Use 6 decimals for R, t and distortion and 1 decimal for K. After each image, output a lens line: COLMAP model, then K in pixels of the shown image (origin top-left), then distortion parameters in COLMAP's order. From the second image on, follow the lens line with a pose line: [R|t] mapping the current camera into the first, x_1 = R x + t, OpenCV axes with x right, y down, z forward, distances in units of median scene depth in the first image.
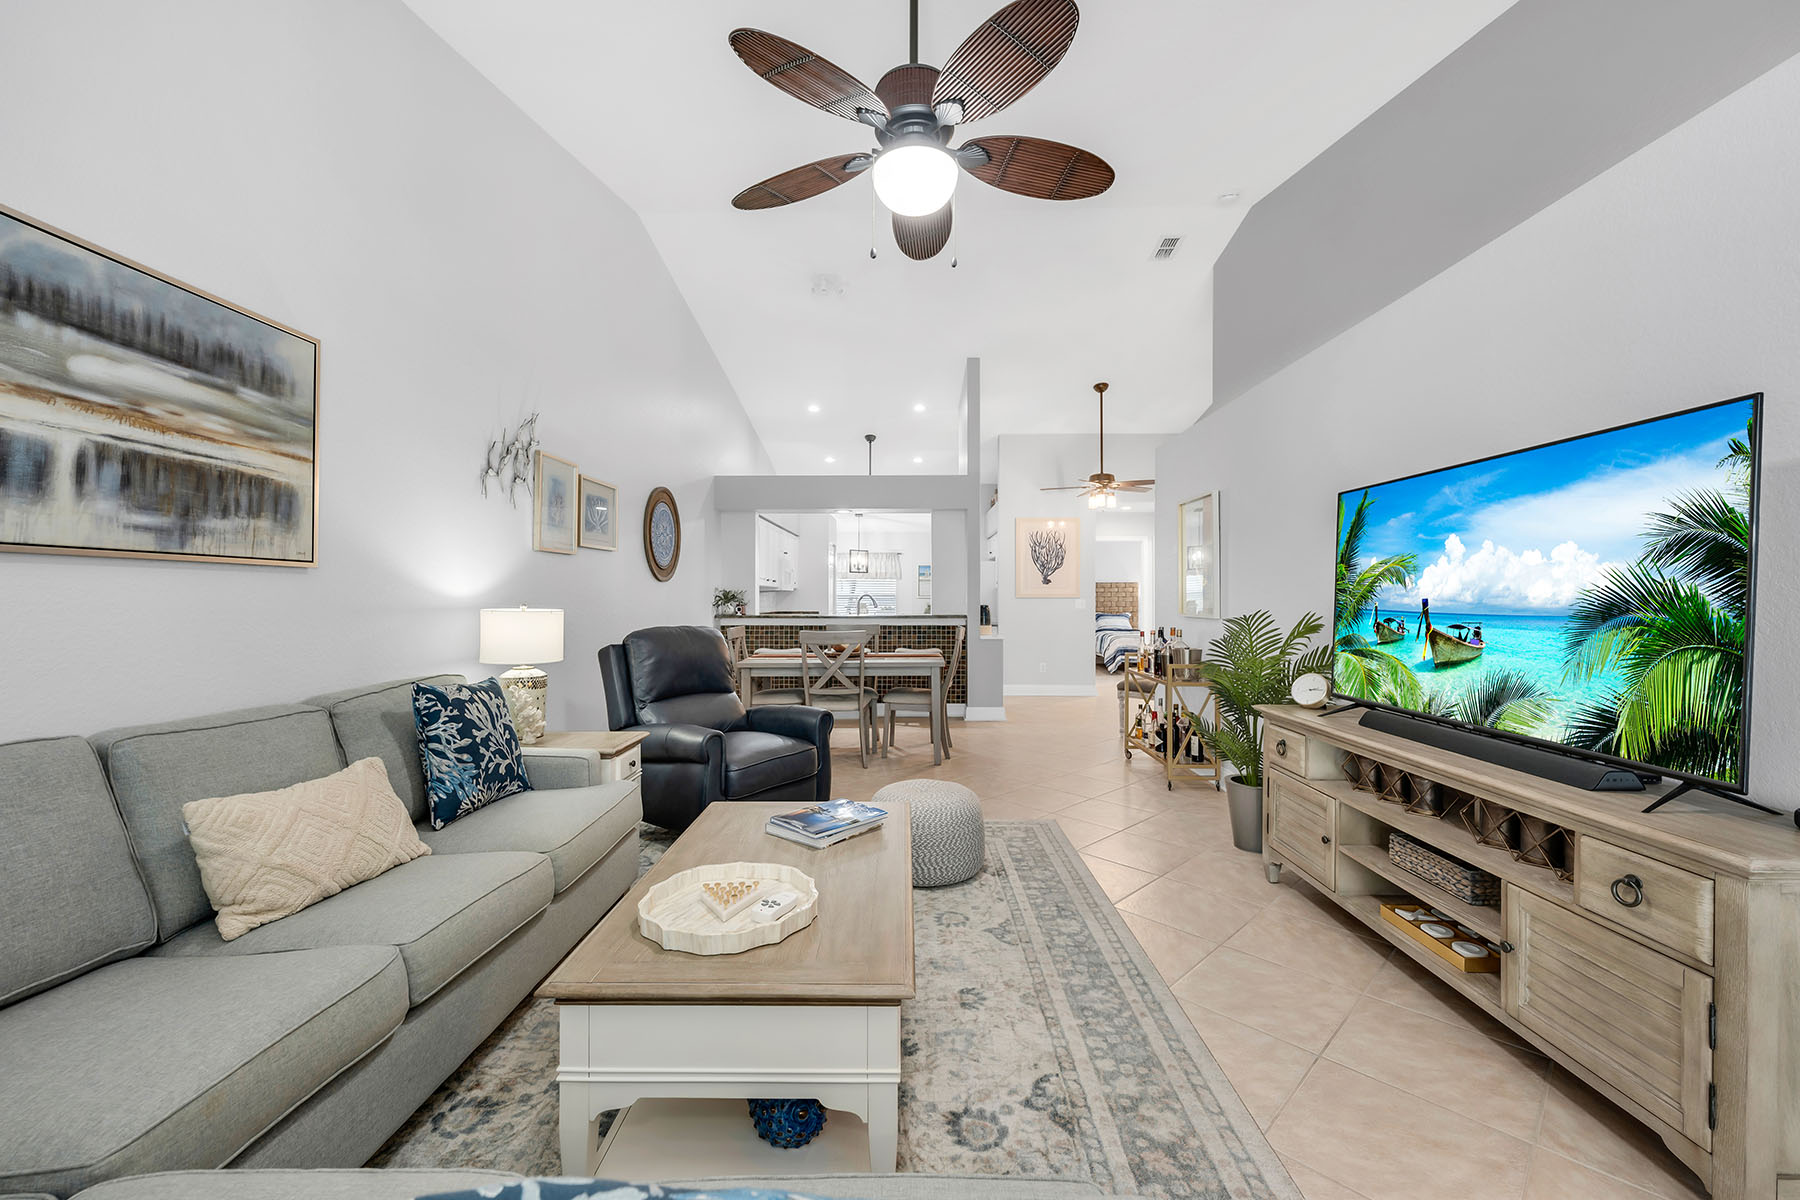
lens RADIAL K [[720.5, 0, 898.6], [0, 720.5, 599.5], [0, 0, 1]] dist [-0.002035, 0.001025]
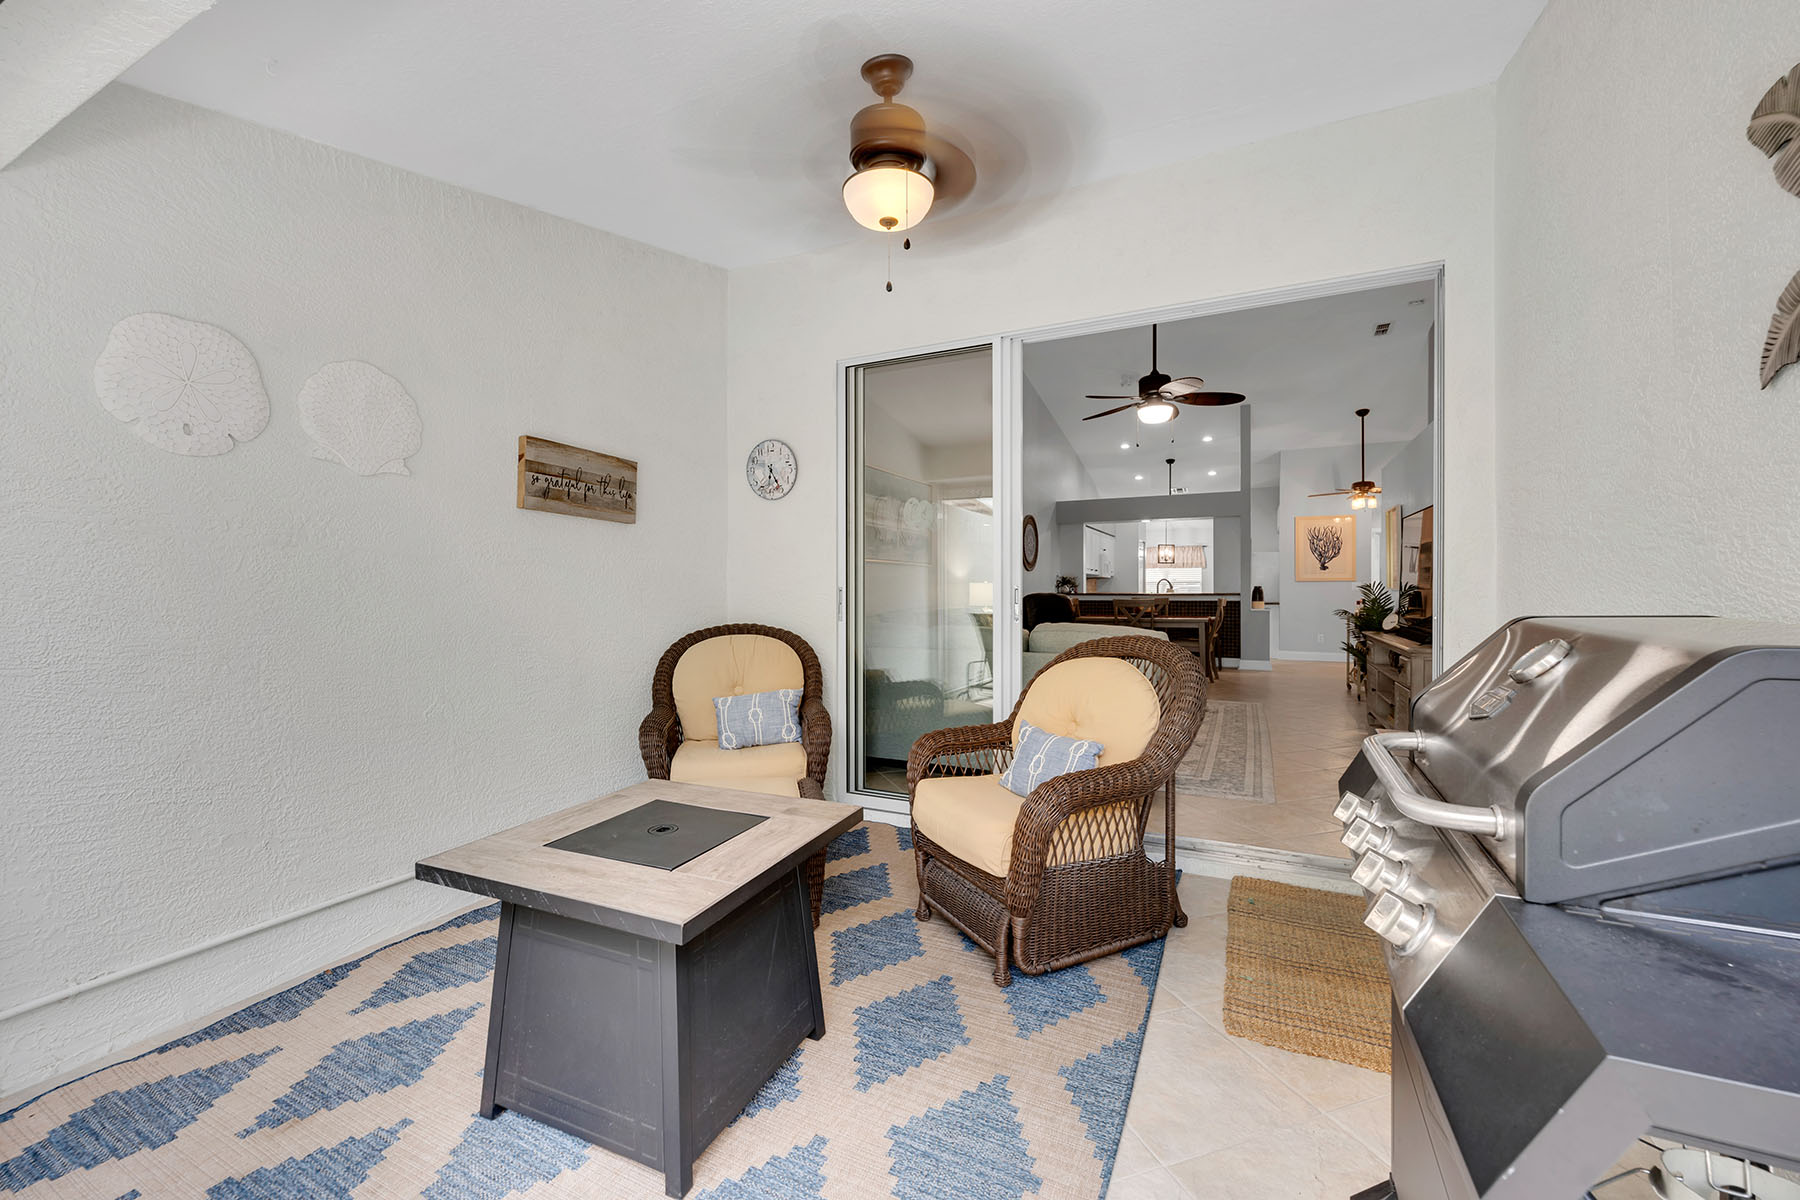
lens RADIAL K [[720.5, 0, 895.3], [0, 720.5, 595.4], [0, 0, 1]] dist [-0.002035, 0.001025]
pose [[0.905414, 0.001423, -0.424527, 0.232880], [0.000738, 0.999988, 0.004926, 0.053478], [0.424529, -0.004773, 0.905402, -1.484638]]
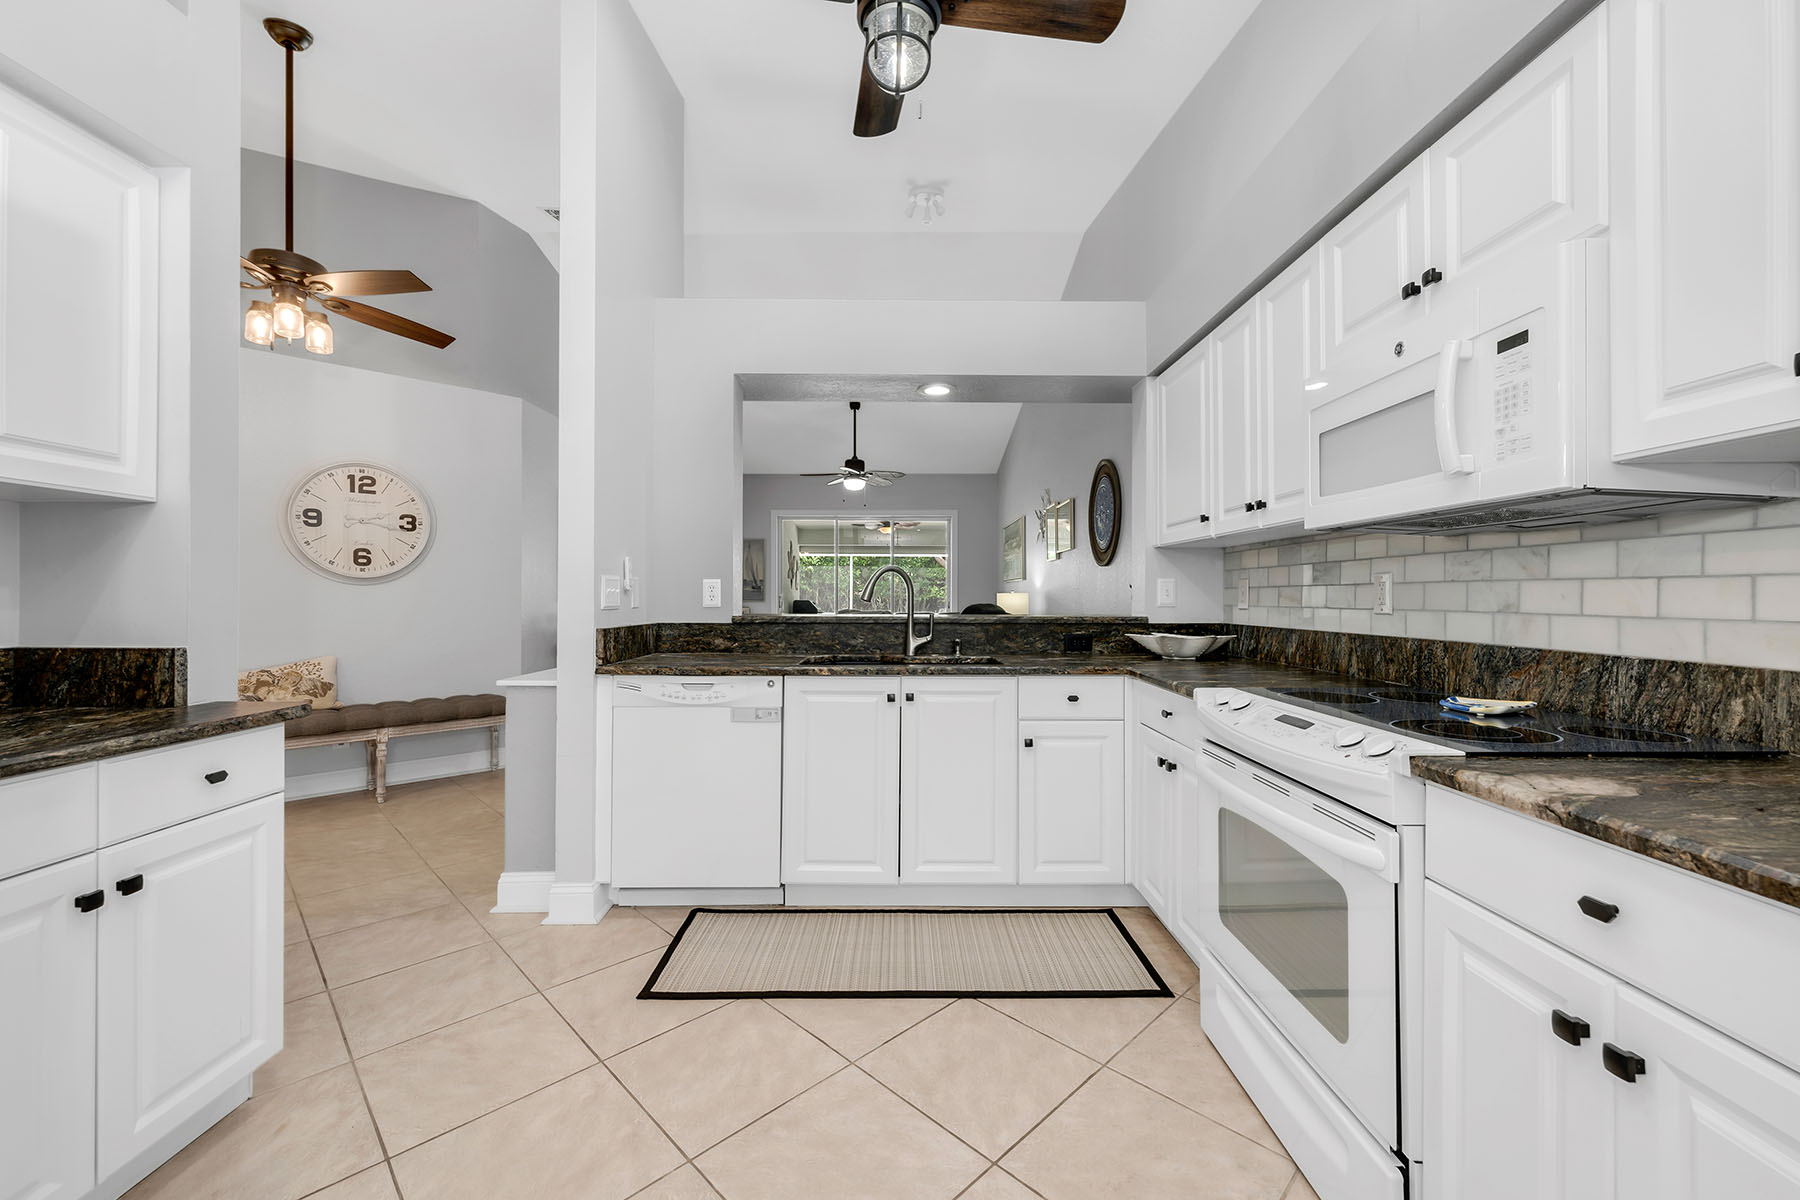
lens RADIAL K [[720.5, 0, 889.1], [0, 720.5, 599.2], [0, 0, 1]] dist [-0.002035, 0.001025]
pose [[-0.999990, -0.003121, -0.003058, -0.137848], [-0.003146, 0.999963, 0.008060, 0.020998], [0.003032, 0.008070, -0.999963, 4.275981]]
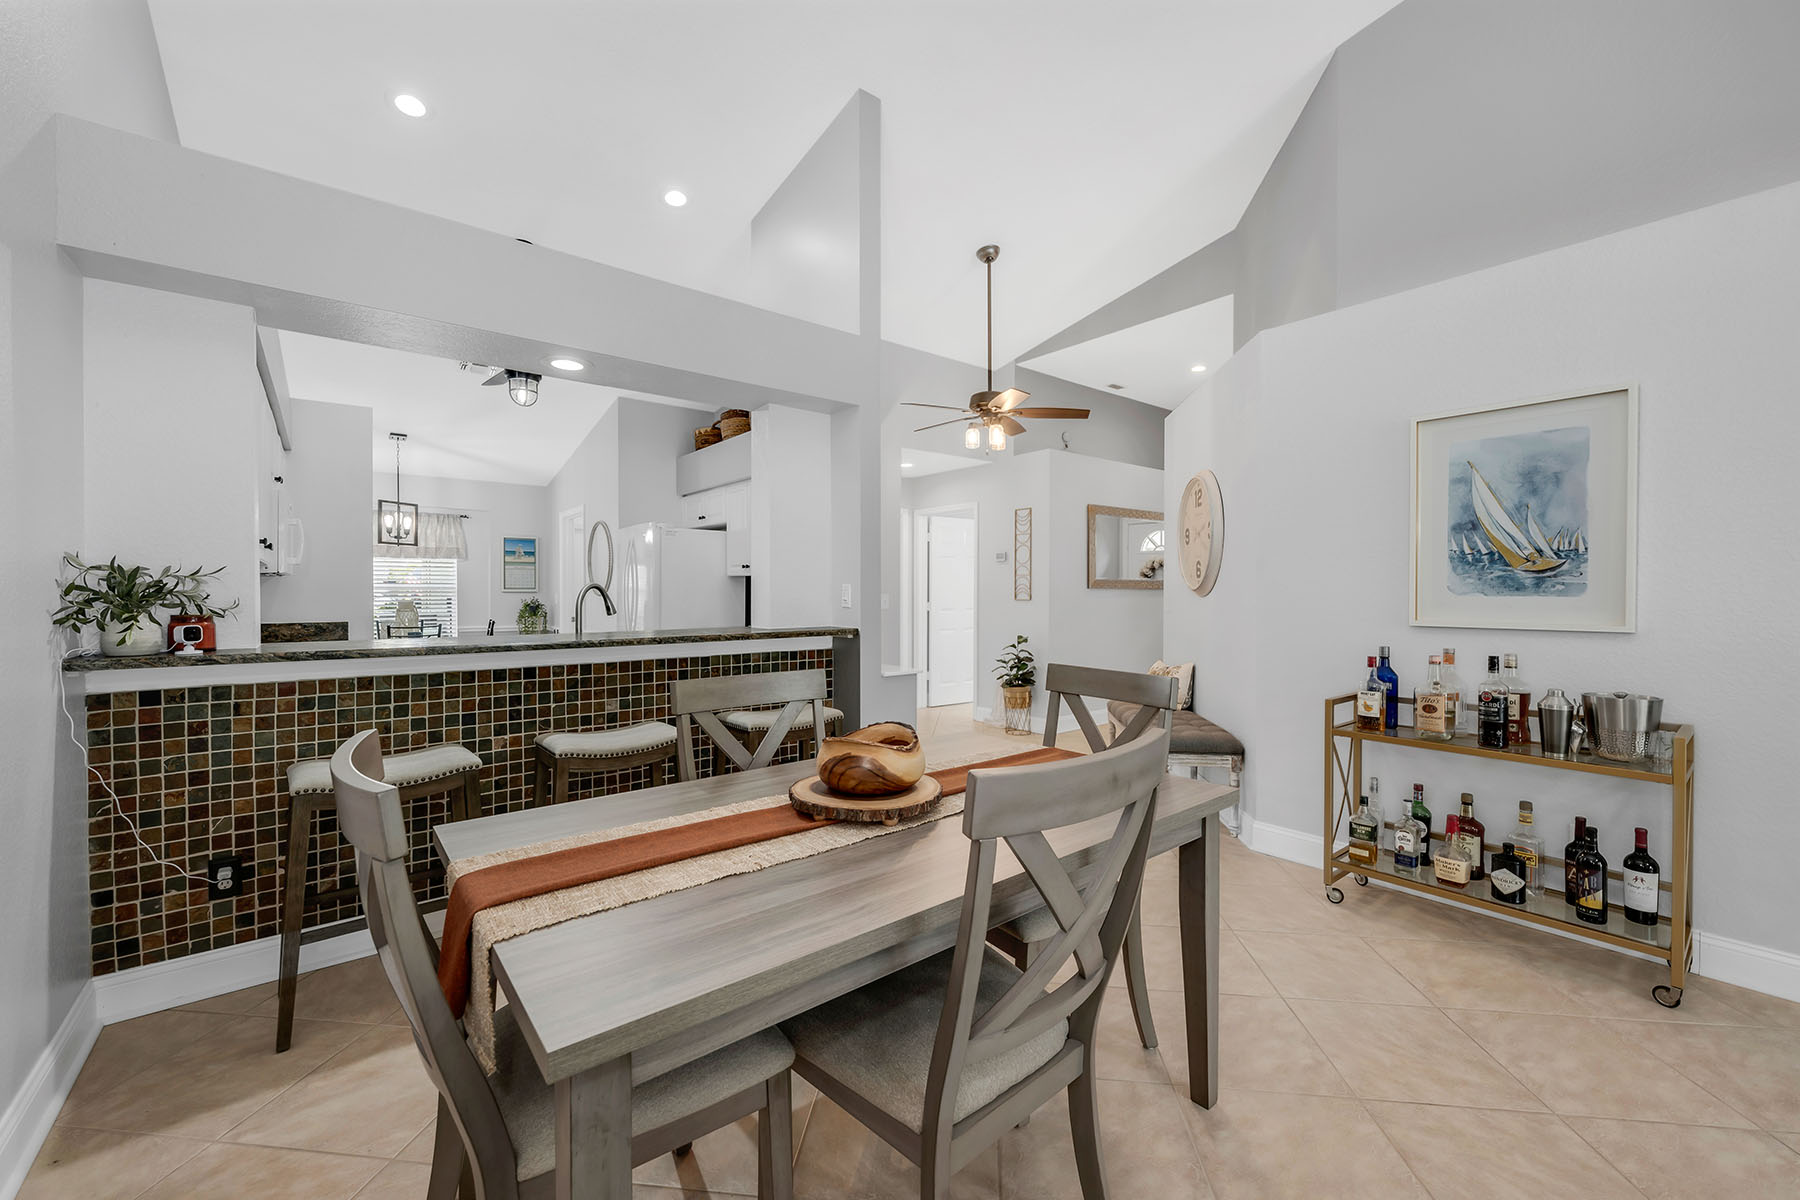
lens RADIAL K [[720.5, 0, 902.7], [0, 720.5, 599.3], [0, 0, 1]] dist [-0.002035, 0.001025]
pose [[0.764243, -0.007288, 0.644887, -0.548256], [0.001805, 0.999956, 0.009161, -0.005901], [-0.644925, -0.005837, 0.764223, 1.744071]]
